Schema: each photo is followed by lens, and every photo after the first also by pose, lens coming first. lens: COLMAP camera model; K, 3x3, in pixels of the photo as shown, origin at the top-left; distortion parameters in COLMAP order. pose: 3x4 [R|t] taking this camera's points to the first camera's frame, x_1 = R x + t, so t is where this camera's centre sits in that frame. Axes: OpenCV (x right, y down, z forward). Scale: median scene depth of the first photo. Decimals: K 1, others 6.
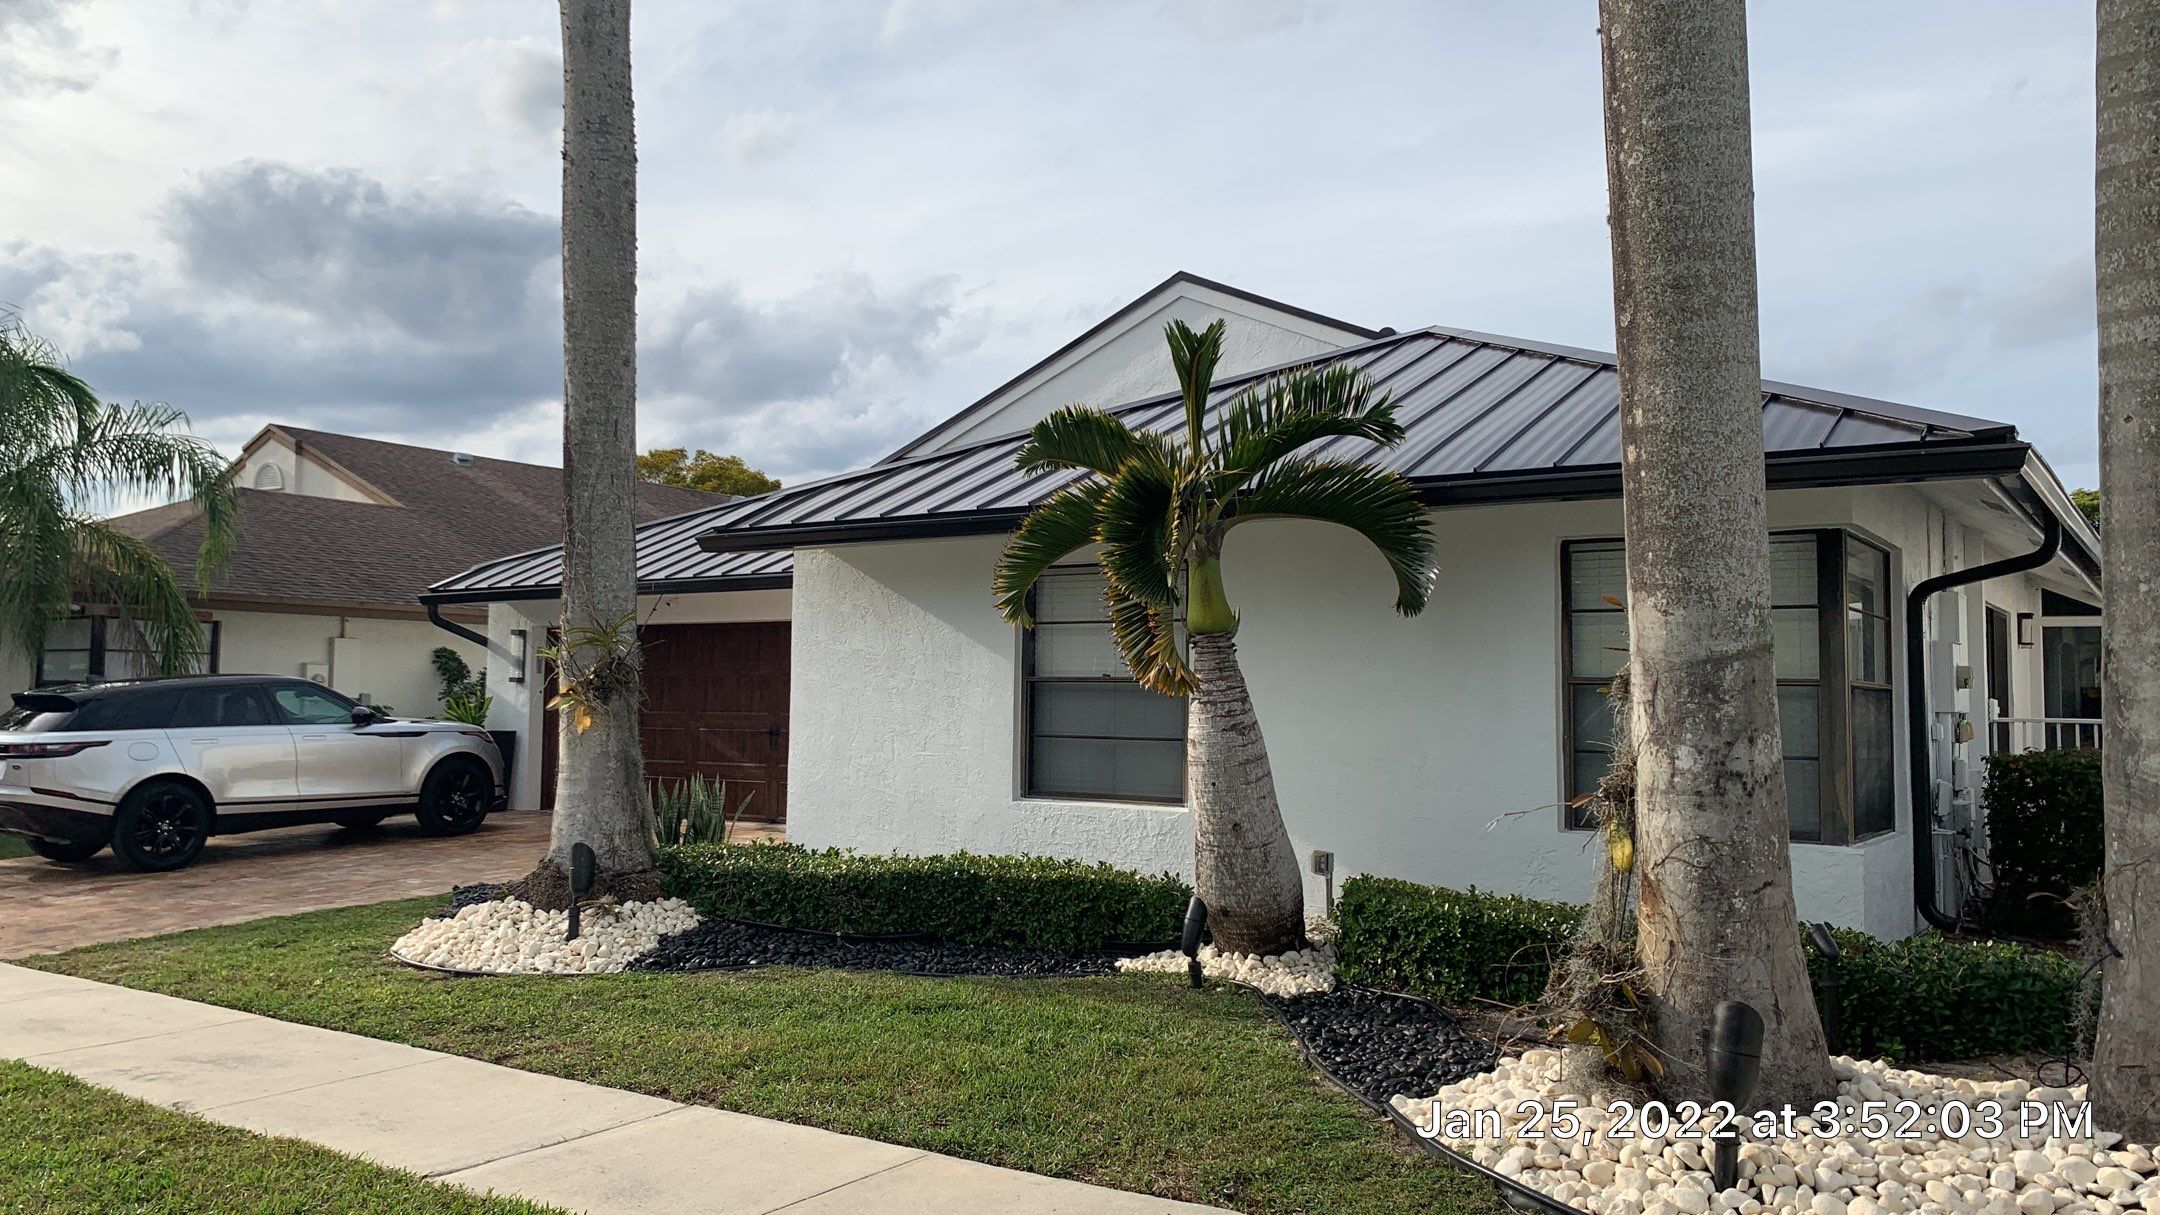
lens RADIAL K [[1653.3, 0, 1068.7], [0, 1653.3, 608.0], [0, 0, 1]] dist [0.064033, -0.088482]
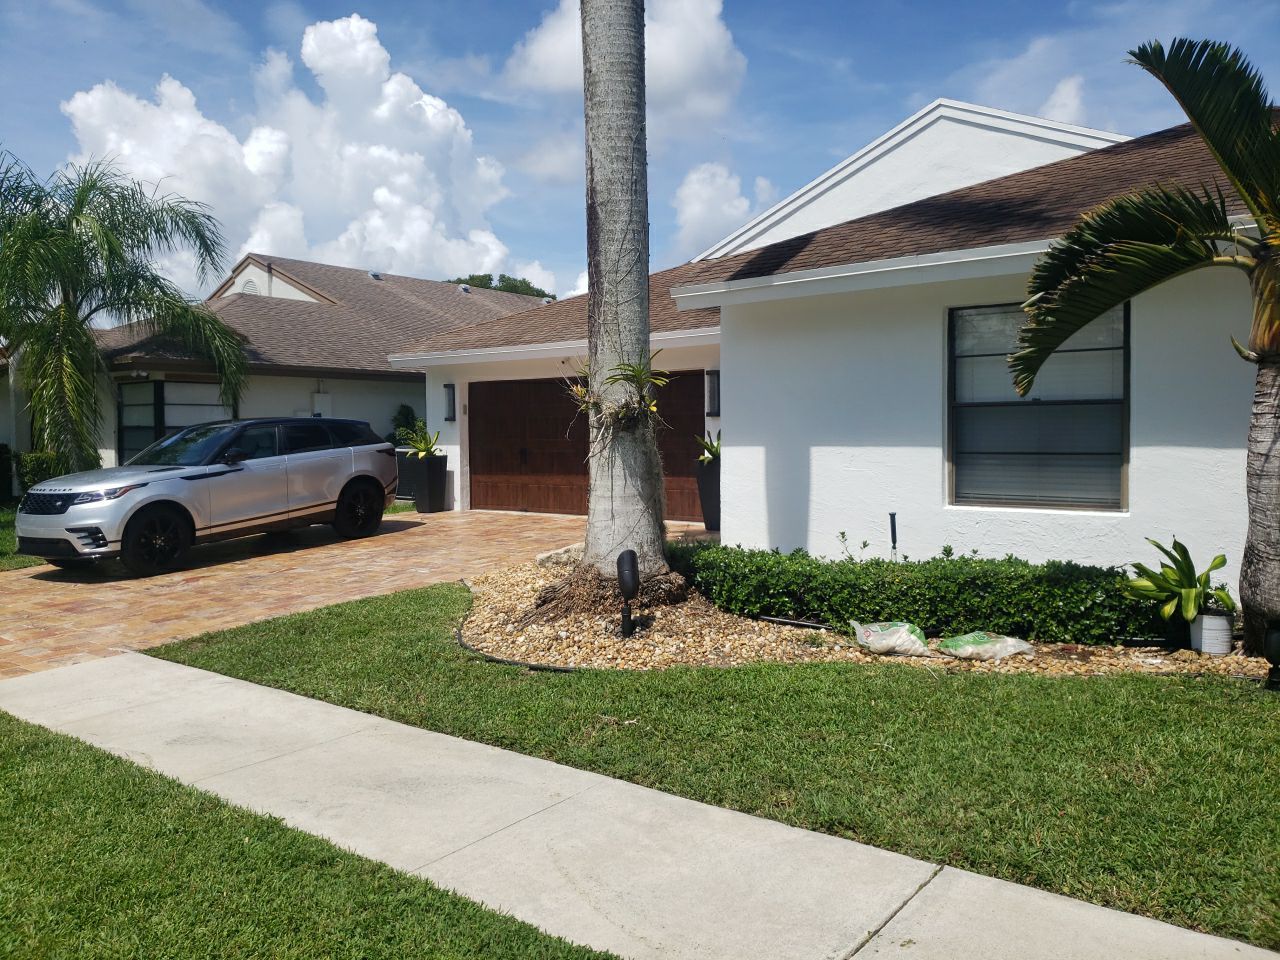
lens RADIAL K [[982.1, 0, 643.0], [0, 982.1, 481.6], [0, 0, 1]] dist [-0.021991, -0.006507]
pose [[0.998962, -0.015929, -0.042667, -0.222634], [0.020277, 0.994424, 0.103490, 0.021766], [0.040781, -0.104248, 0.993715, 0.301219]]
